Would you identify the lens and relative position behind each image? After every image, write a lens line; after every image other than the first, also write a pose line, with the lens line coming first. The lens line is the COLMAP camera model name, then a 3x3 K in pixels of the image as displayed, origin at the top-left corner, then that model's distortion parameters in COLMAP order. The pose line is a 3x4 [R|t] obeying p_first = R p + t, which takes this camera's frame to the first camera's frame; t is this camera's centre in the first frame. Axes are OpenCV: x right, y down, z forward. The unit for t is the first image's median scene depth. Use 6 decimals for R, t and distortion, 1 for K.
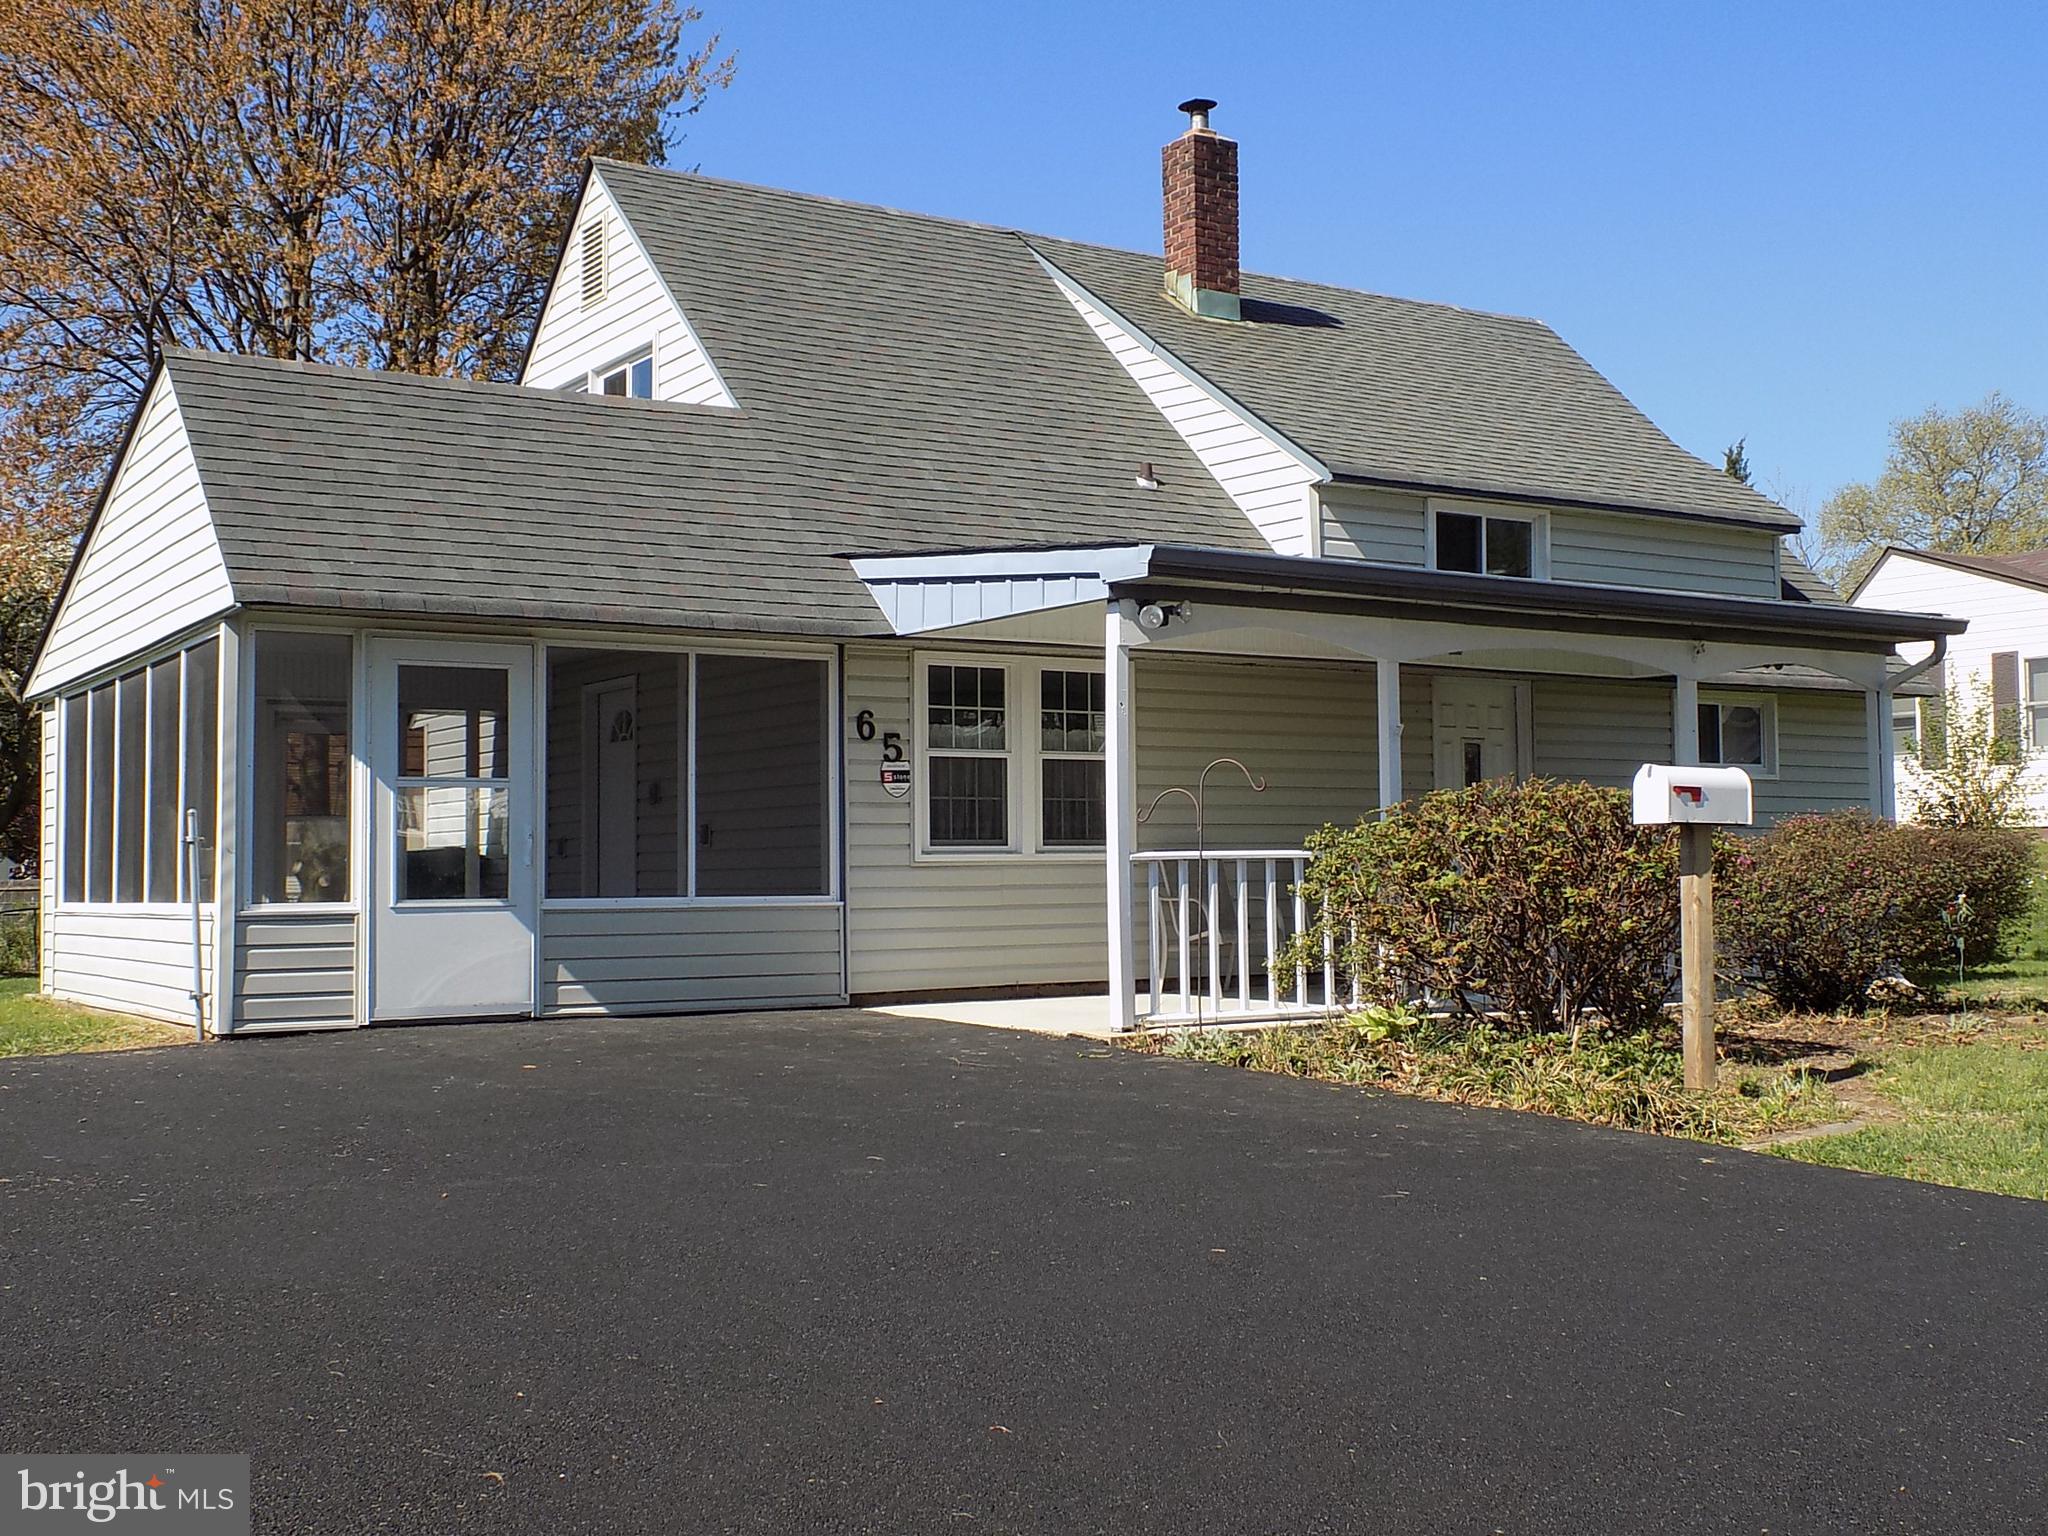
lens RADIAL K [[2248.8, 0, 1024.0], [0, 2248.8, 768.0], [0, 0, 1]] dist [0.002178, -0.000156]
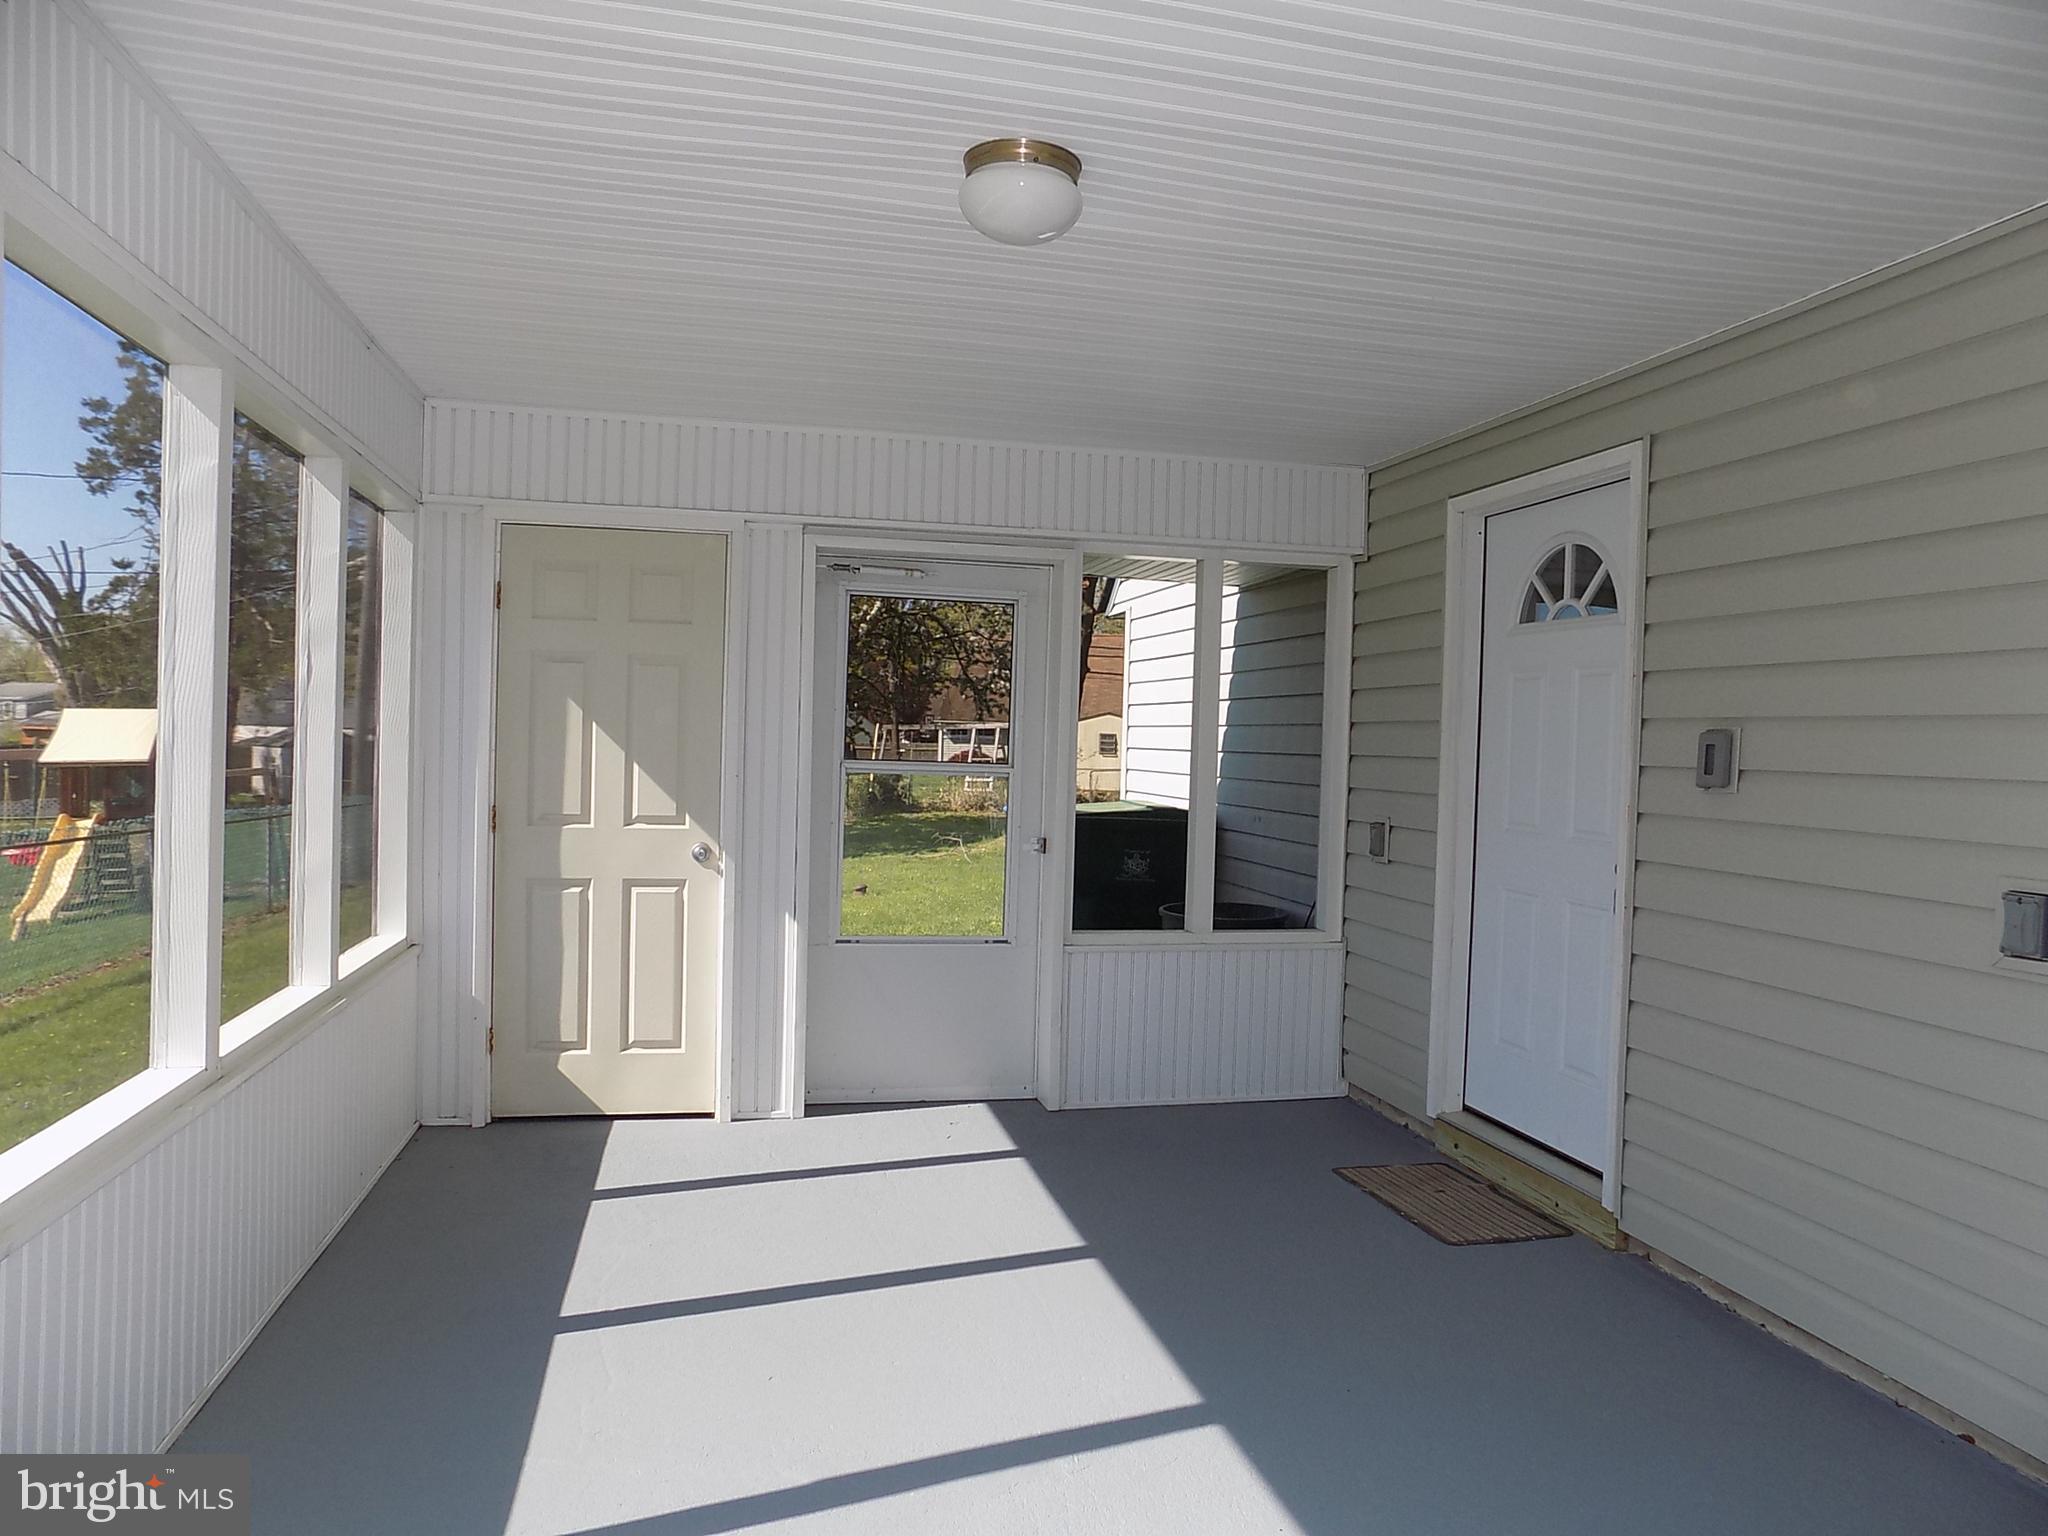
lens RADIAL K [[1376.9, 0, 1032.4], [0, 1376.9, 760.9], [0, 0, 1]] dist [-0.082783, 0.081349]
pose [[0.942747, 0.041040, -0.330973, -0.208373], [-0.021627, 0.997834, 0.062129, 0.000681], [0.332806, -0.051414, 0.941593, 0.805646]]
